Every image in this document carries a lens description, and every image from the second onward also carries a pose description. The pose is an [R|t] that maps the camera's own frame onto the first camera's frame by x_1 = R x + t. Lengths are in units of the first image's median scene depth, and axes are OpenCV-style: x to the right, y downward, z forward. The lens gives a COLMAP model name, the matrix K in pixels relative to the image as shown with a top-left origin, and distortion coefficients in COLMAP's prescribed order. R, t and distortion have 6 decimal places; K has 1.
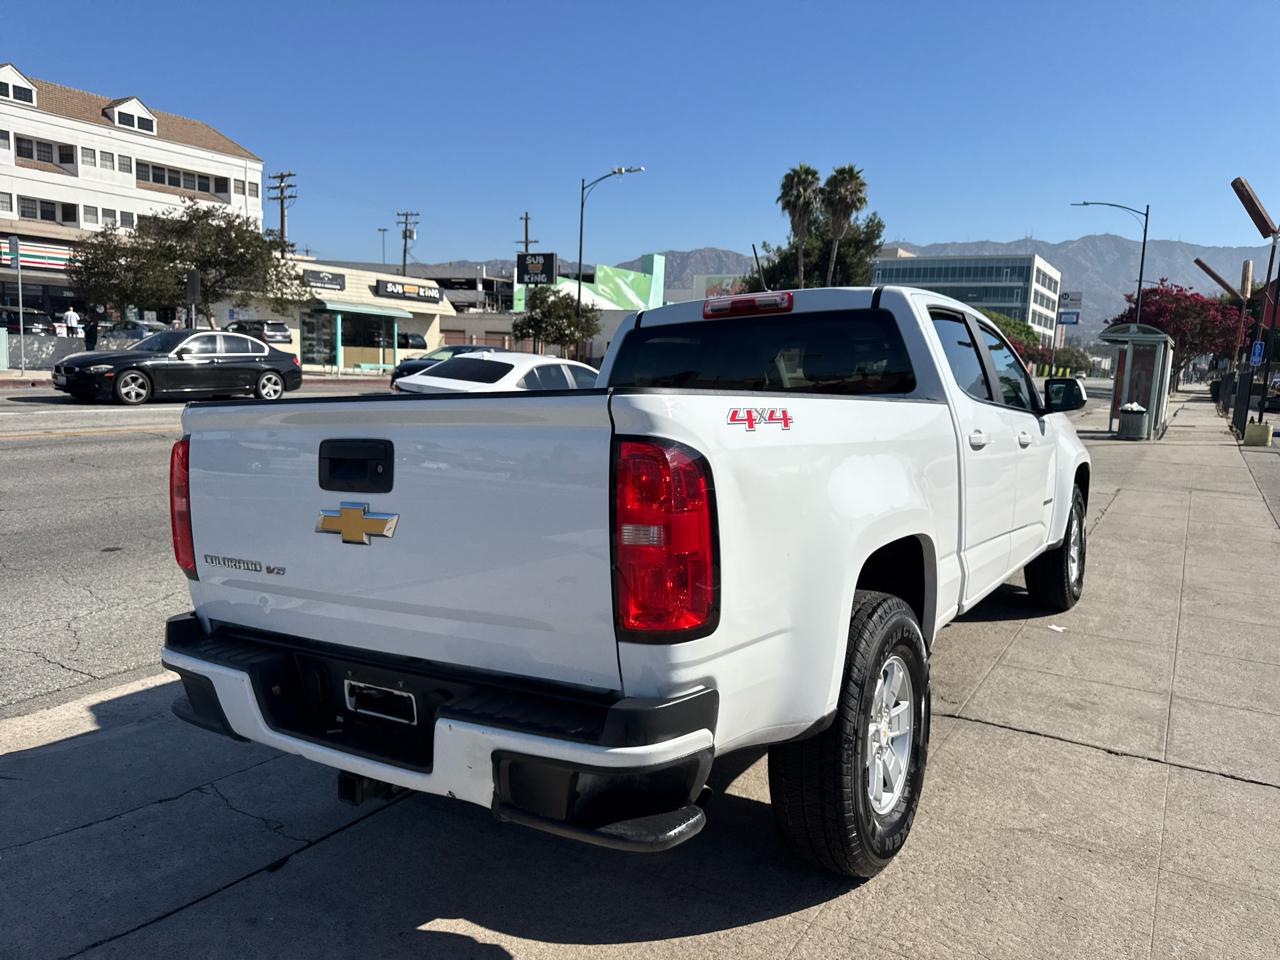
lens RADIAL K [[902.6, 0, 641.4], [0, 902.6, 488.3], [0, 0, 1]] dist [0.027494, -0.037010]
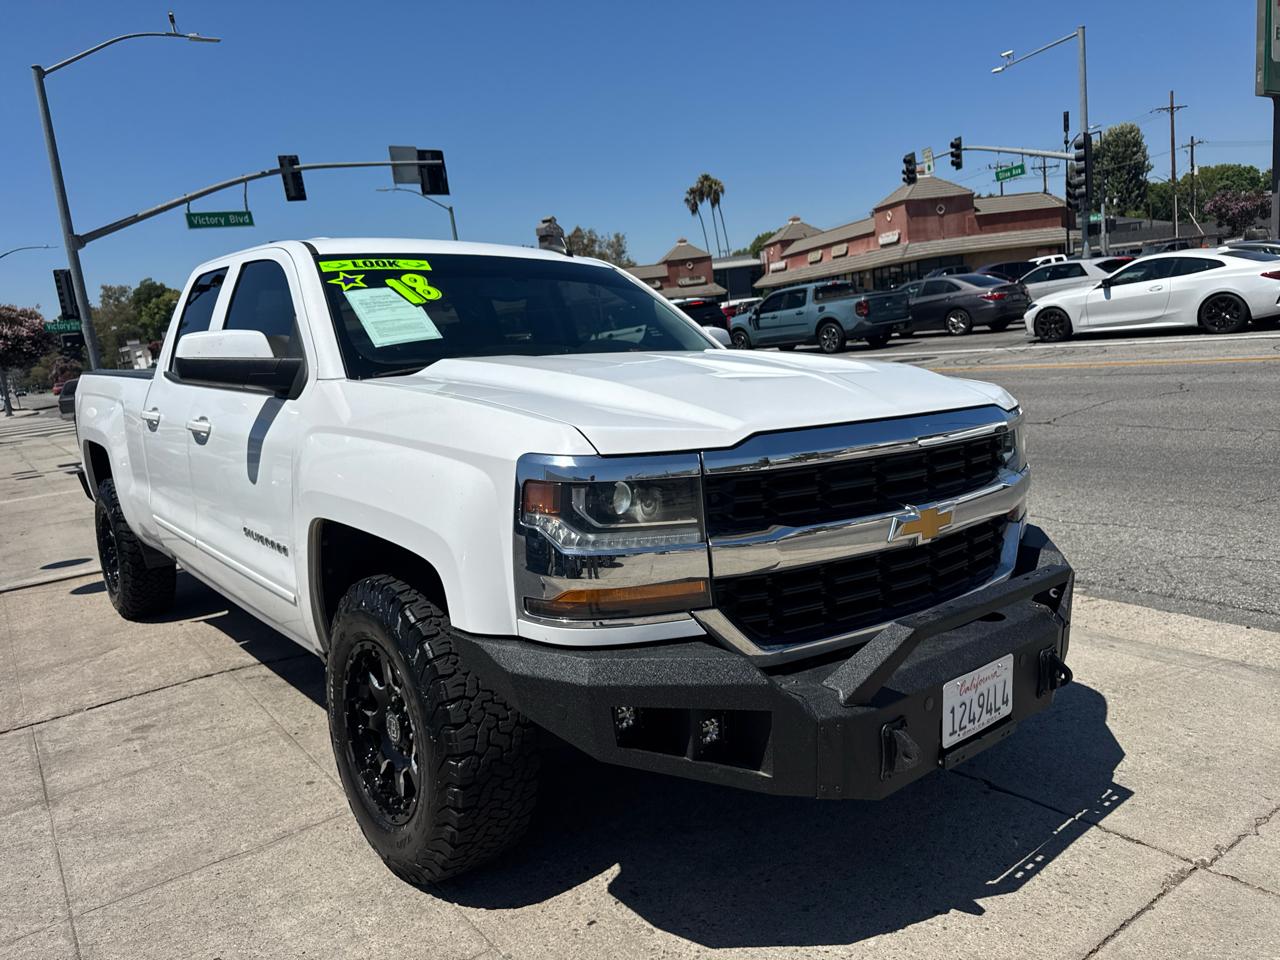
lens RADIAL K [[902.6, 0, 643.8], [0, 902.6, 487.2], [0, 0, 1]] dist [0.027494, -0.037010]
pose [[-0.369728, 0.163715, -0.914603, 0.131813], [-0.039035, 0.980748, 0.191335, -0.022529], [0.928320, 0.106444, -0.356220, 0.214588]]
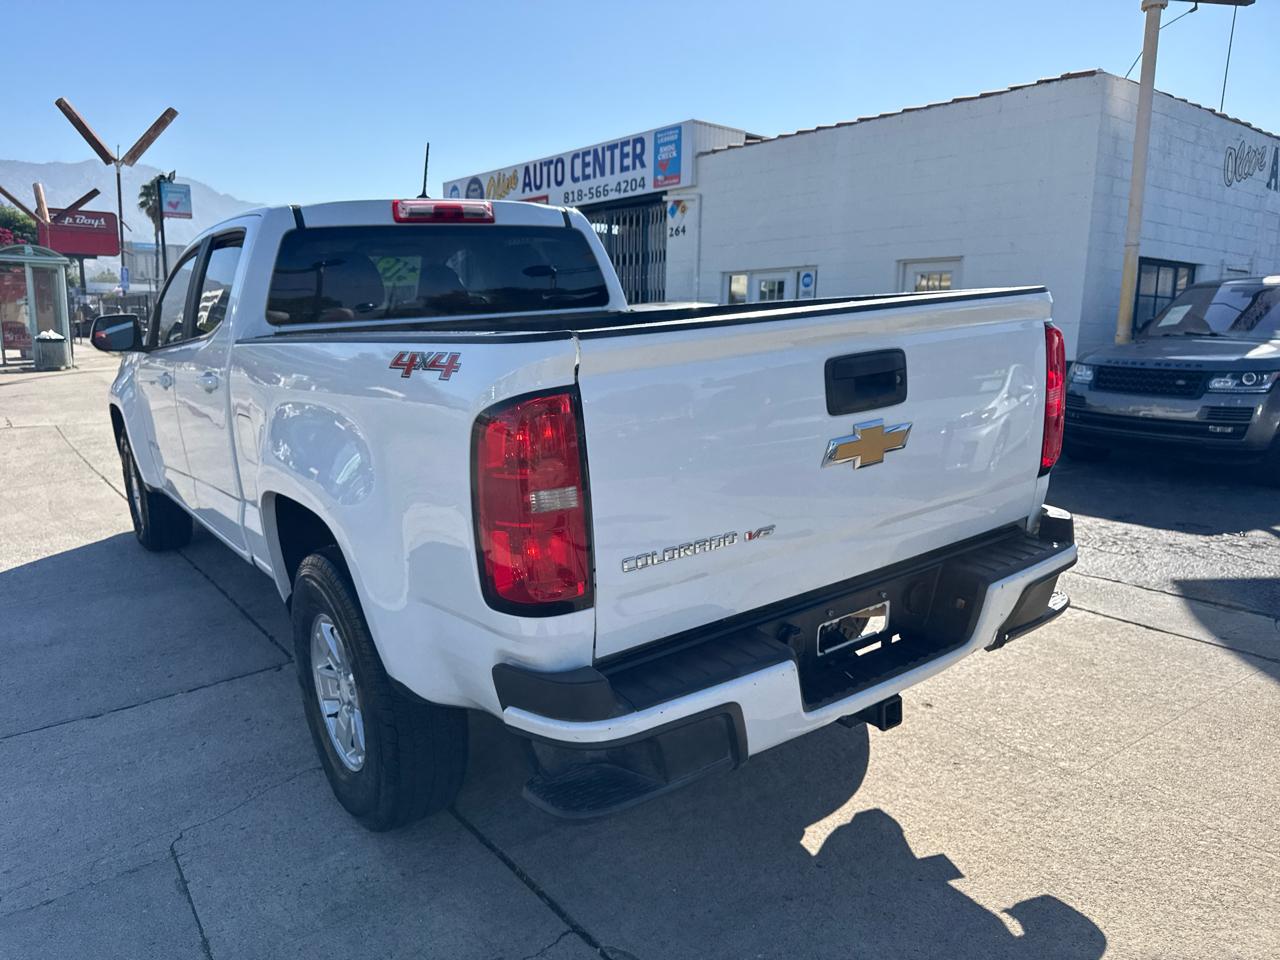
lens RADIAL K [[902.6, 0, 633.9], [0, 902.6, 501.7], [0, 0, 1]] dist [0.027494, -0.037010]
pose [[0.363650, -0.208075, 0.908000, -0.082116], [0.123595, 0.976894, 0.174363, -0.006166], [-0.923300, 0.048818, 0.380965, 0.057127]]
